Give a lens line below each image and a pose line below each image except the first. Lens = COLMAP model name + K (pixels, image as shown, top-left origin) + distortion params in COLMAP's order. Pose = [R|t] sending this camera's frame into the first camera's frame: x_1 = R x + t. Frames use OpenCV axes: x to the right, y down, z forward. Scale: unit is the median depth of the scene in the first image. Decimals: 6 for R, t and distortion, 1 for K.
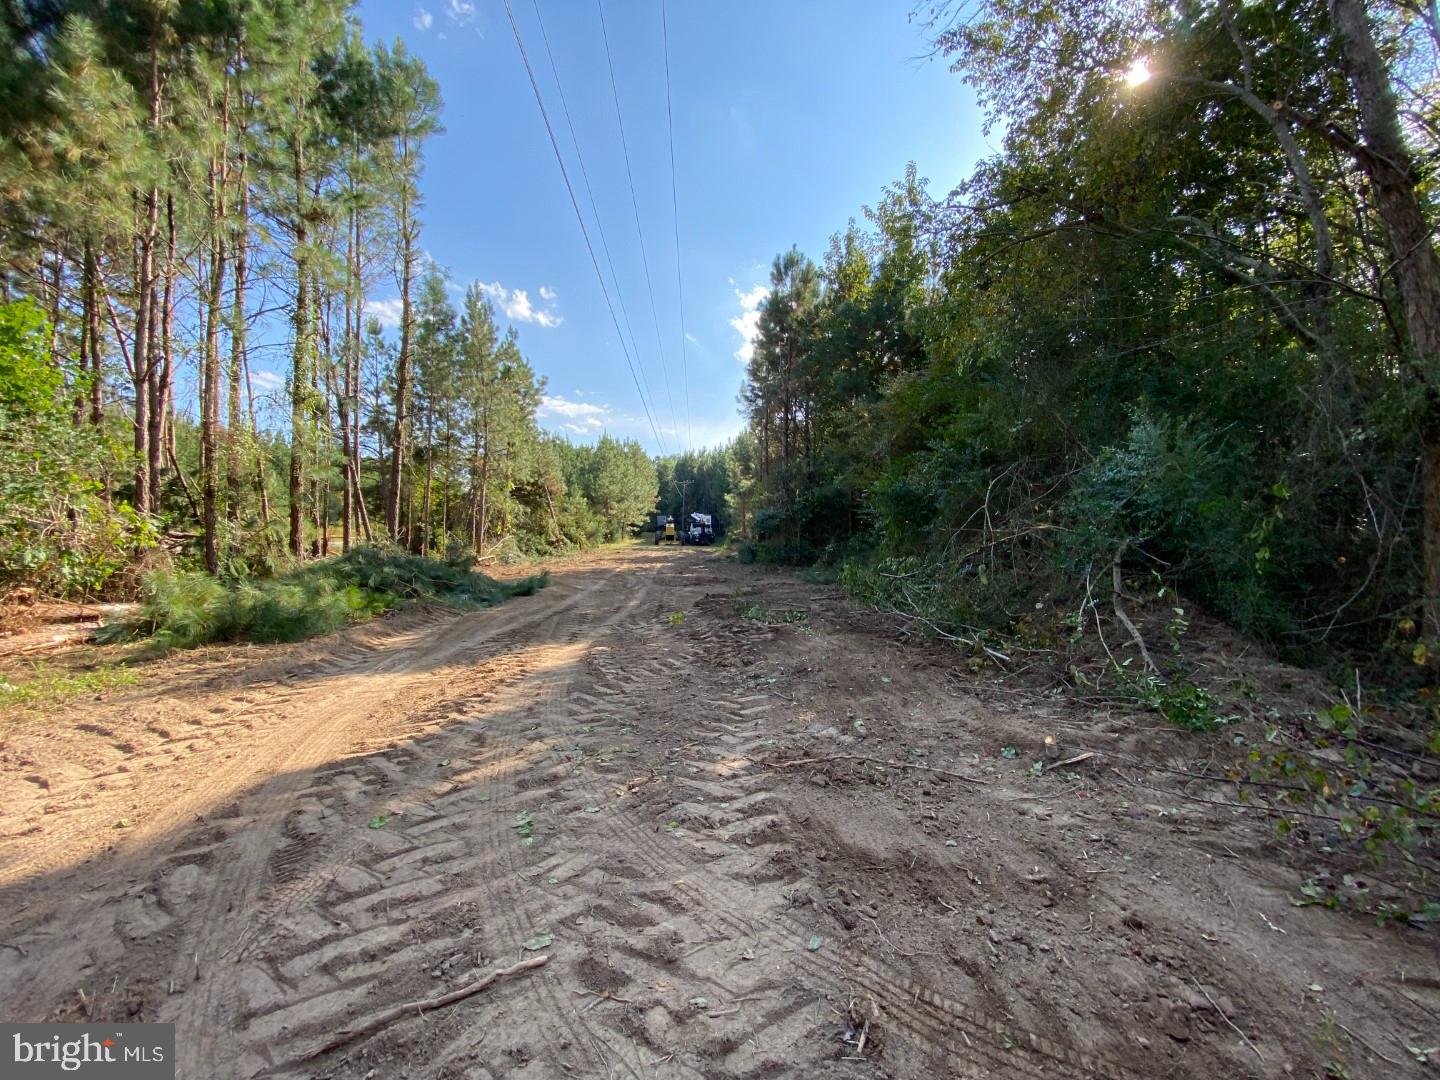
lens RADIAL K [[618.3, 0, 715.0], [0, 618.3, 545.3], [0, 0, 1]] dist [0.031848, -0.028898]
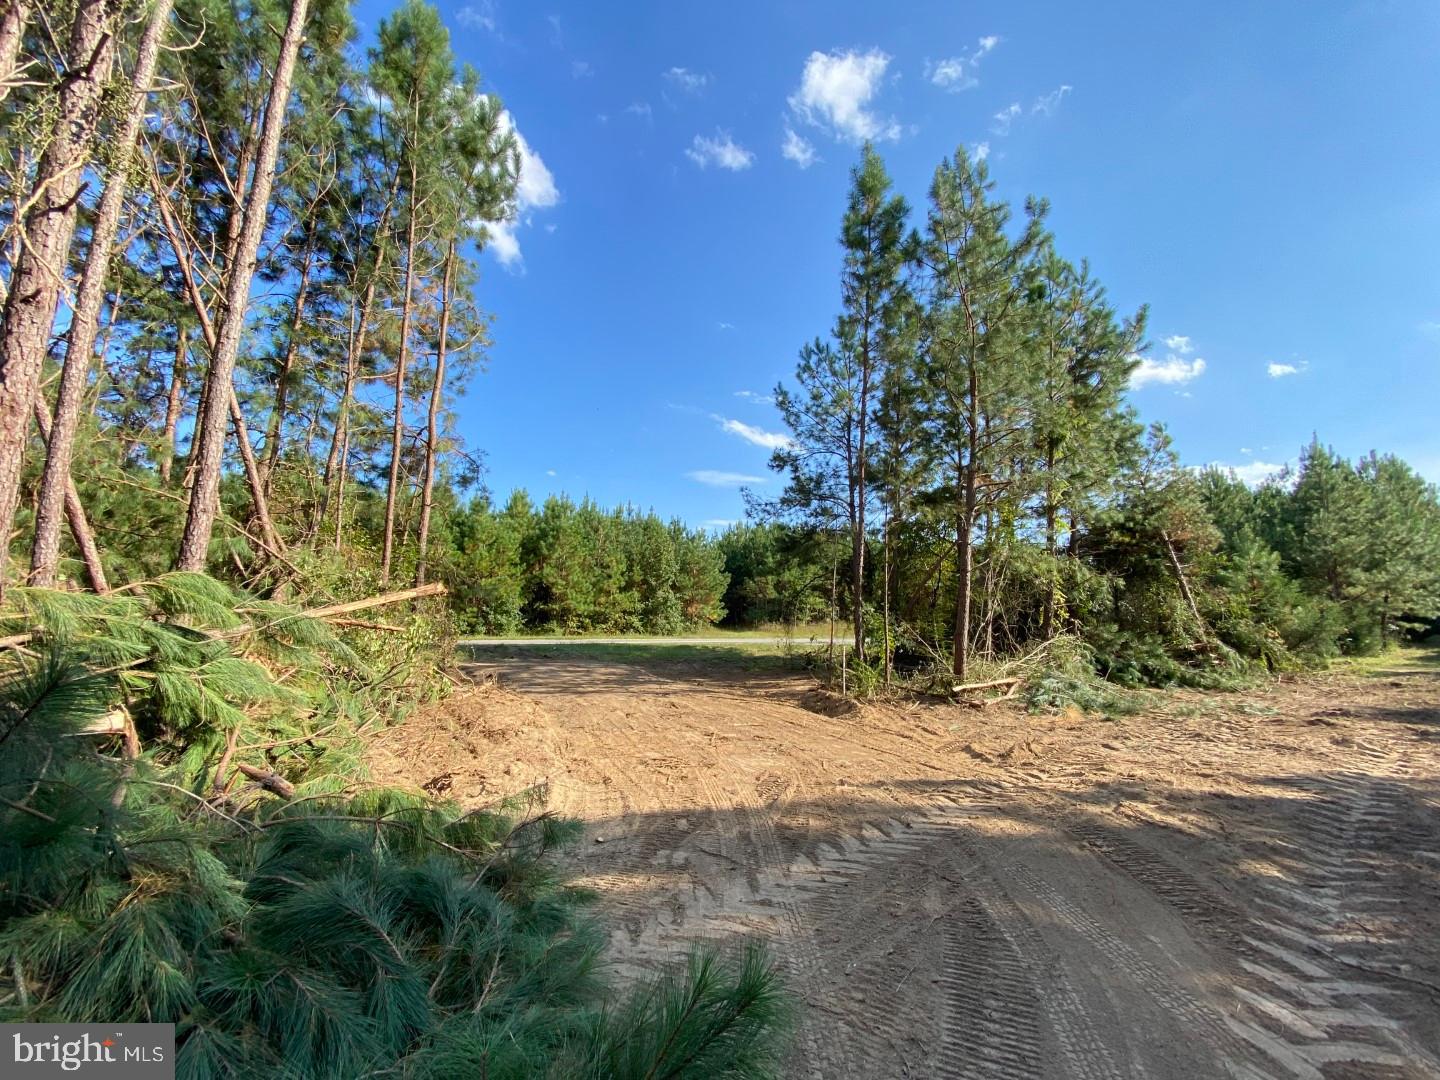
lens RADIAL K [[618.3, 0, 715.0], [0, 618.3, 545.3], [0, 0, 1]] dist [0.031848, -0.028898]
pose [[0.581408, -0.105213, -0.806781, -0.087610], [-0.026564, 0.988620, -0.148069, -0.005737], [0.813179, 0.107520, 0.571997, 0.444063]]
